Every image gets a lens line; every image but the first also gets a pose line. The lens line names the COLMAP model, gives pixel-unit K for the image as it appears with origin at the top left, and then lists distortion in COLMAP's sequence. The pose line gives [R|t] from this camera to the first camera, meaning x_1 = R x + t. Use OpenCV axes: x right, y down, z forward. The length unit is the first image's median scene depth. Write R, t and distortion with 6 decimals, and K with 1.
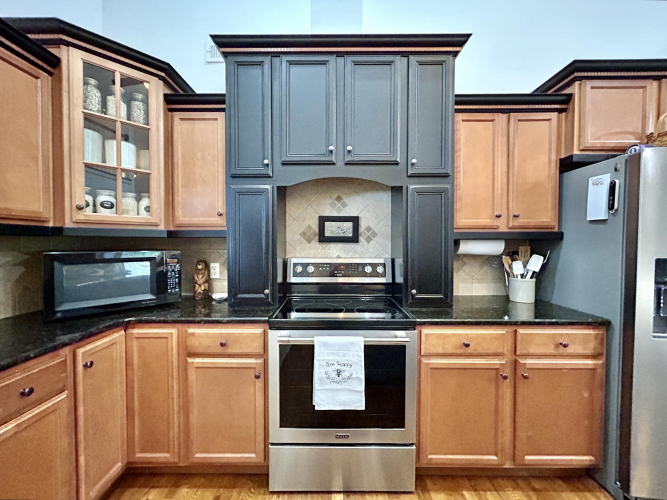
lens RADIAL K [[273.9, 0, 331.4], [0, 273.9, 247.7], [0, 0, 1]] dist [0.017876, -0.007962]
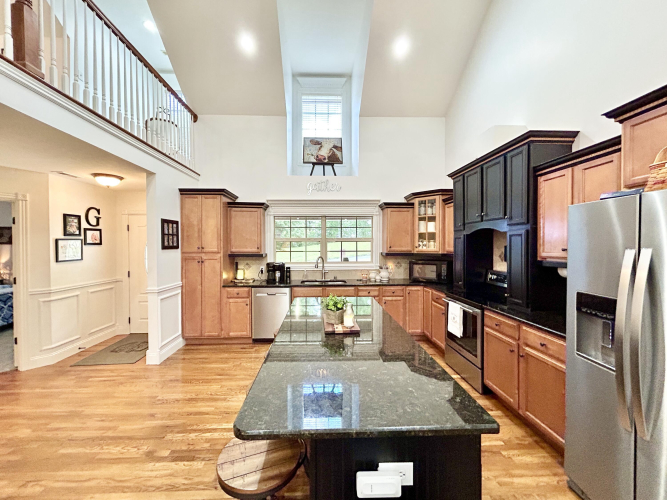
lens RADIAL K [[266.7, 0, 330.4], [0, 266.7, 249.9], [0, 0, 1]] dist [0.001162, 0.000050]
pose [[0.053339, 0.012790, -0.998495, 2.123968], [-0.020599, 0.999719, 0.011705, -0.125494], [0.998364, 0.019943, 0.053587, -0.167086]]
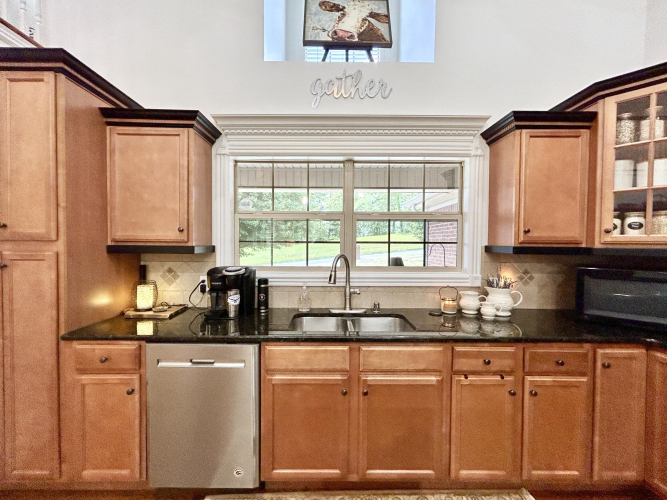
lens RADIAL K [[273.9, 0, 331.4], [0, 273.9, 247.7], [0, 0, 1]] dist [0.017876, -0.007962]
pose [[0.018383, 0.020287, -0.999625, 0.240404], [-0.029709, 0.999364, 0.019736, -0.062305], [0.999390, 0.029335, 0.018974, -0.189808]]
